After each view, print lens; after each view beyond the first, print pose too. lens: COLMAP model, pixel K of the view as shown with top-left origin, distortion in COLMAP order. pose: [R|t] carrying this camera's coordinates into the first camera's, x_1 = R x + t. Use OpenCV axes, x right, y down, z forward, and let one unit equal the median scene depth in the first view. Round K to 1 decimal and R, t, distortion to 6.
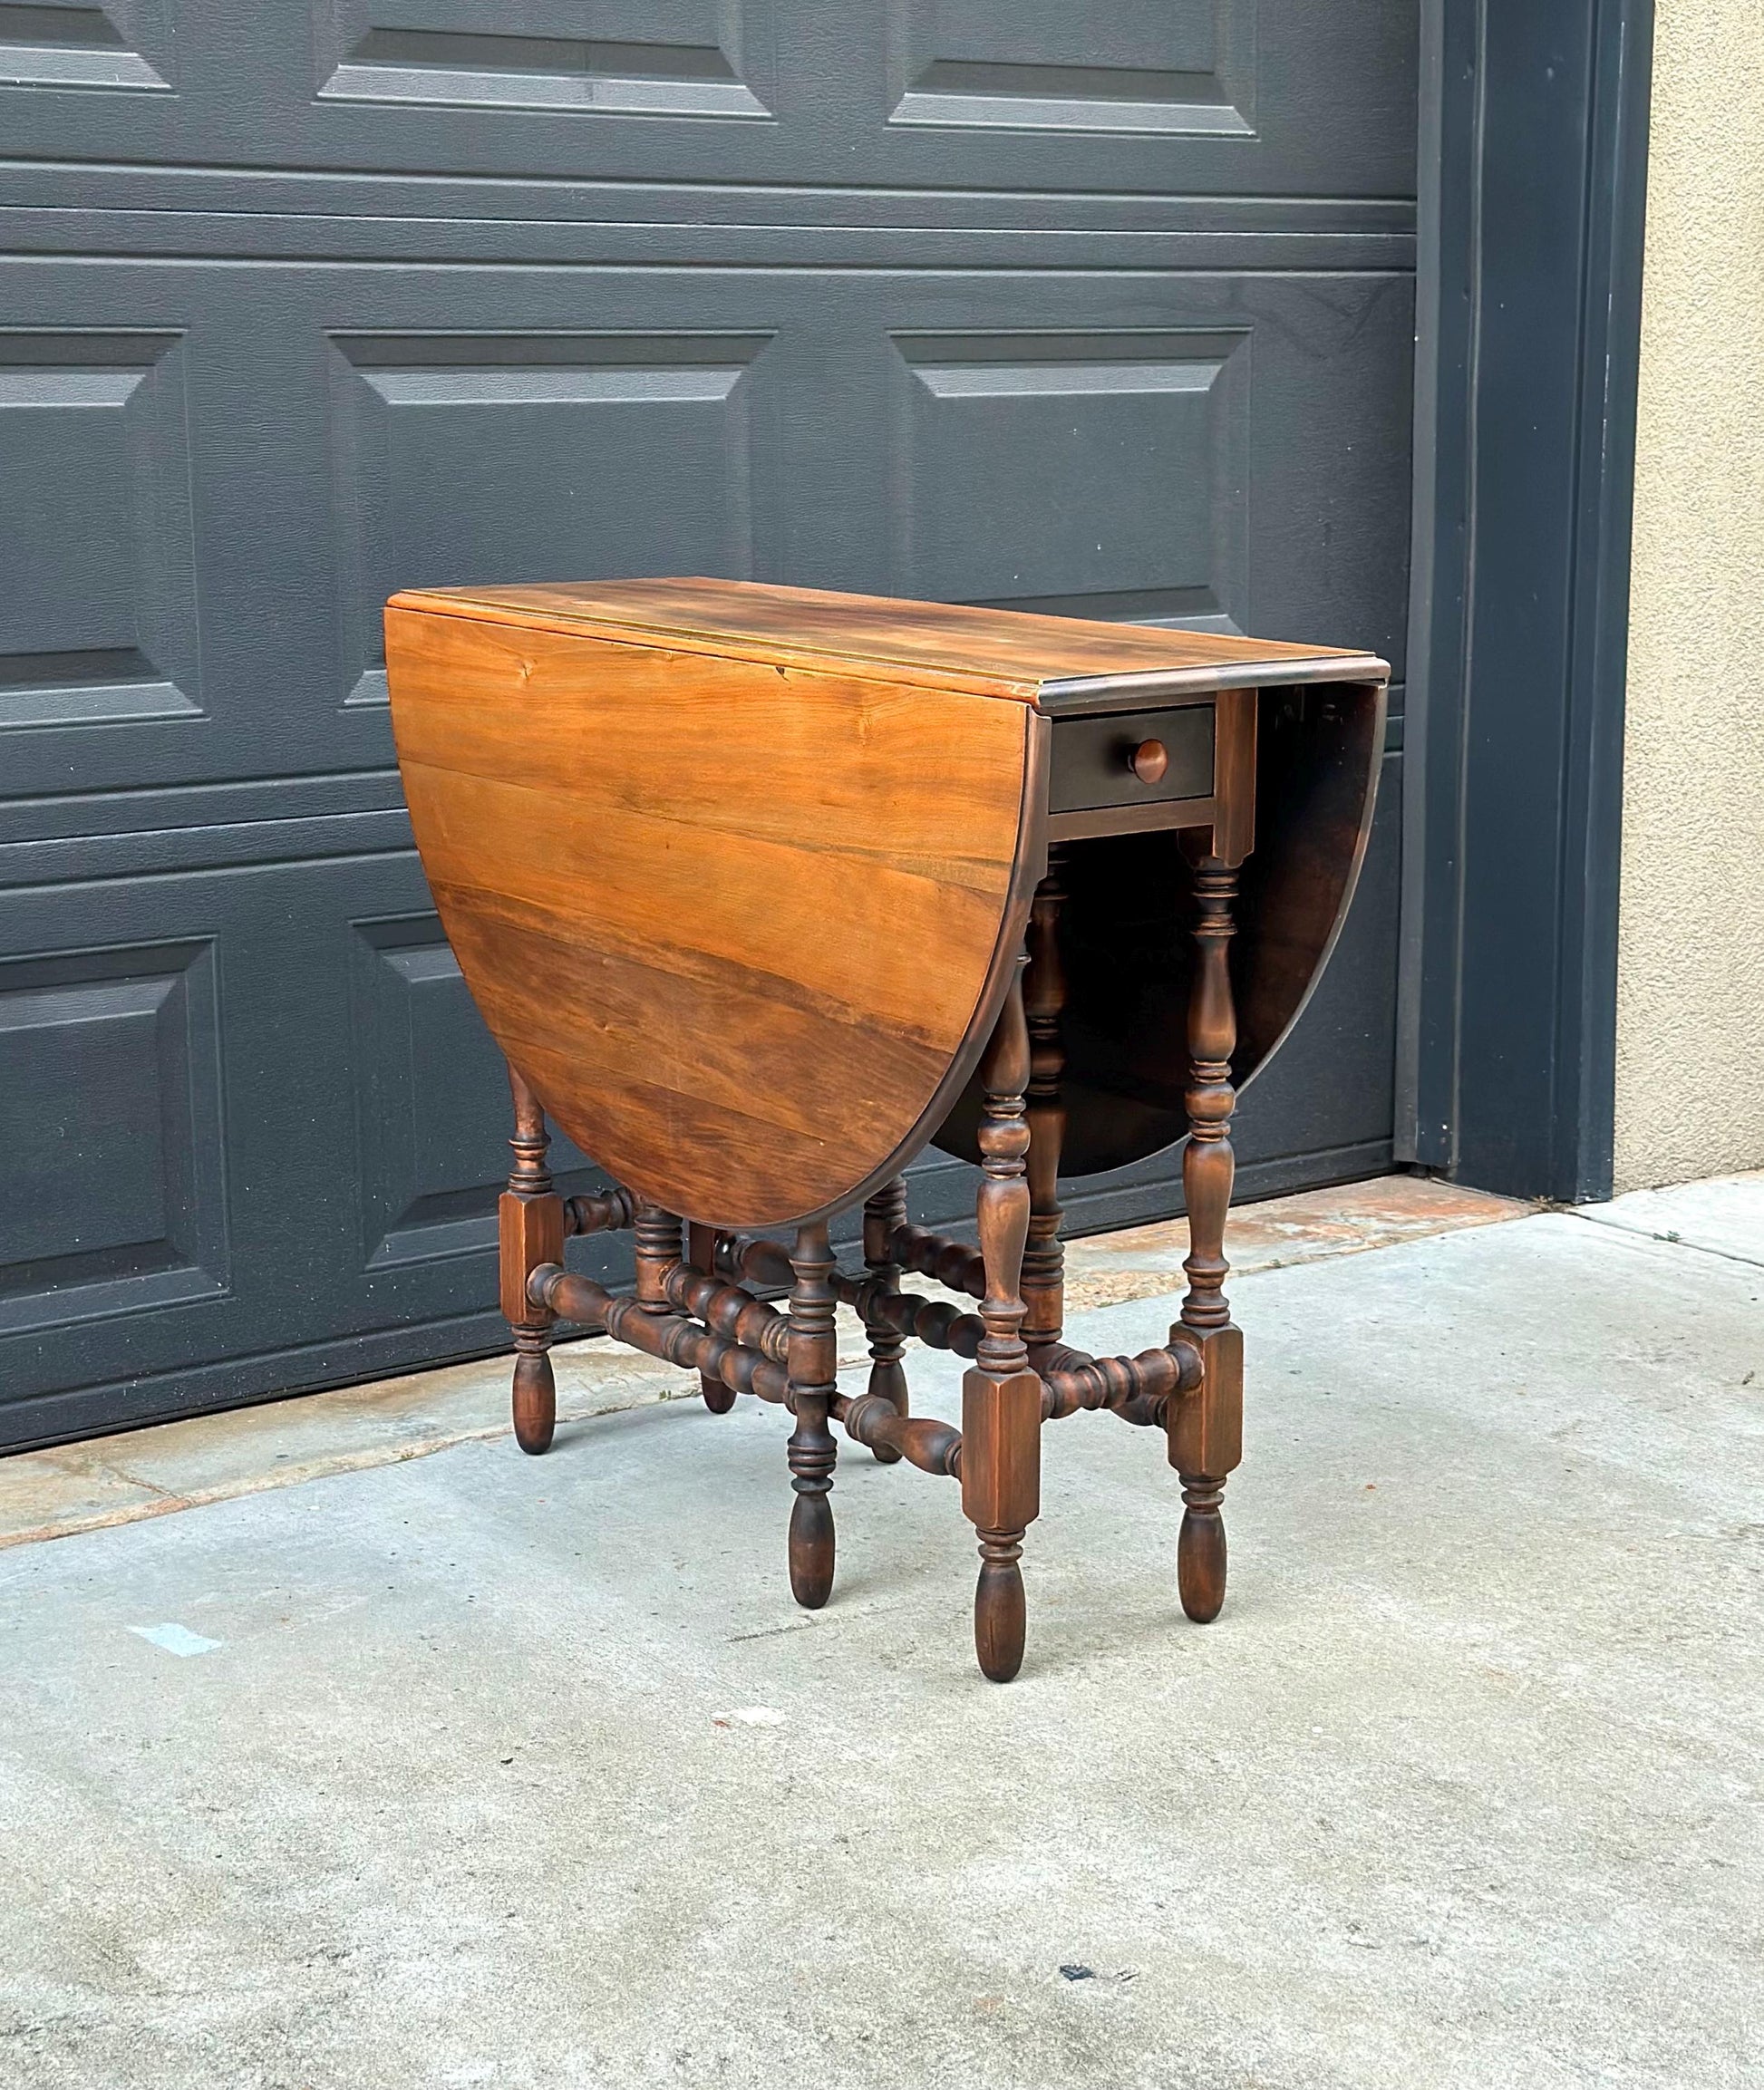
lens RADIAL K [[3585.0, 0, 854.6], [0, 3585.0, 1030.4], [0, 0, 1]] dist [0.141284, 0.000000]
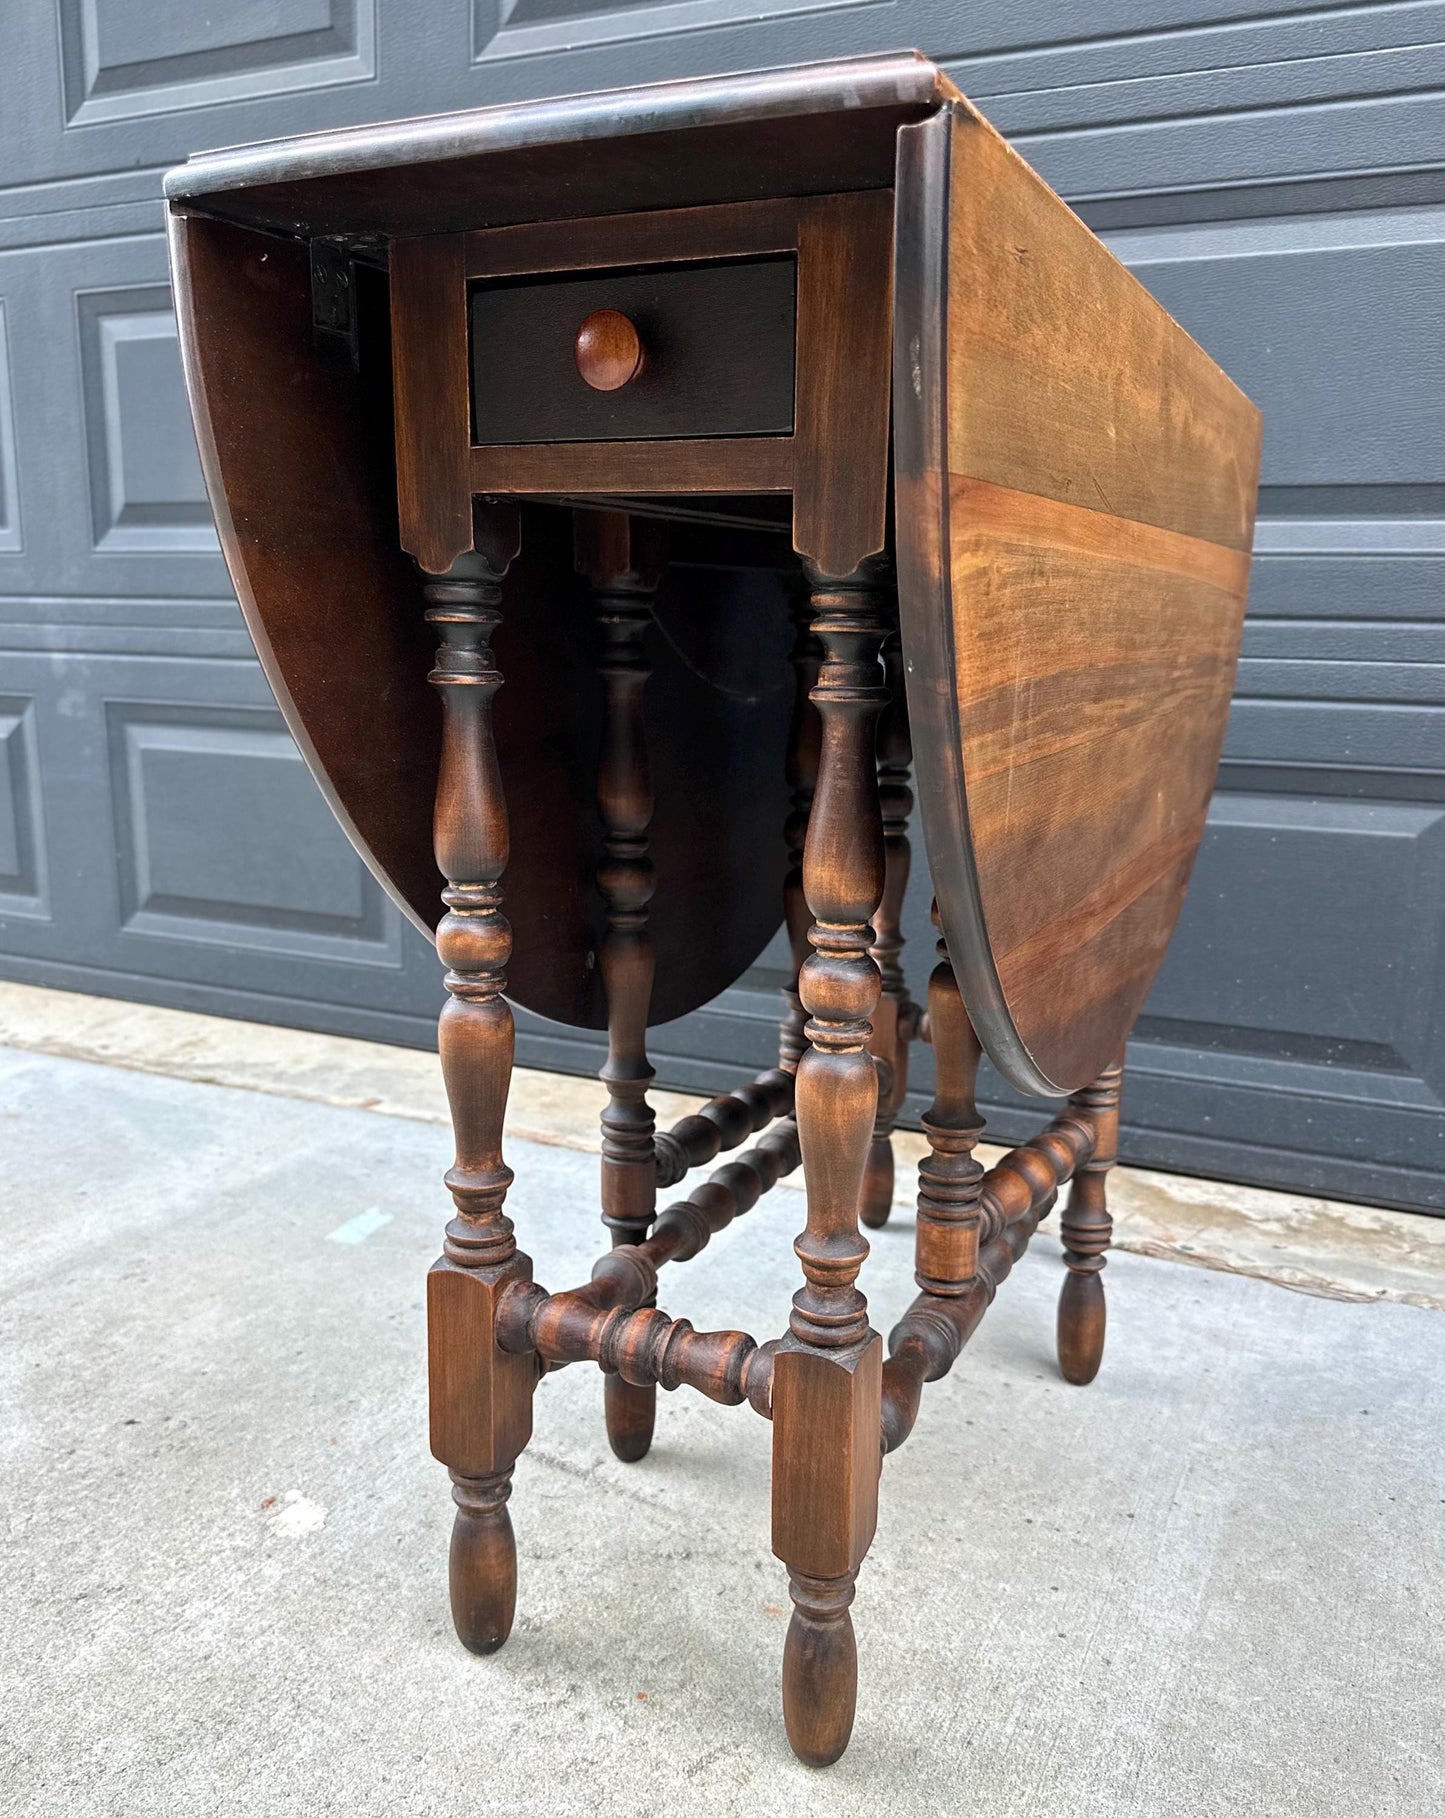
lens RADIAL K [[1492.3, 0, 742.8], [0, 1492.3, 971.6], [0, 0, 1]] dist [0.043593, -0.067563]
pose [[0.480081, 0.212393, -0.851124, 0.285179], [-0.188992, 0.972504, 0.136080, -0.012978], [0.856624, 0.095526, 0.507021, 0.801672]]
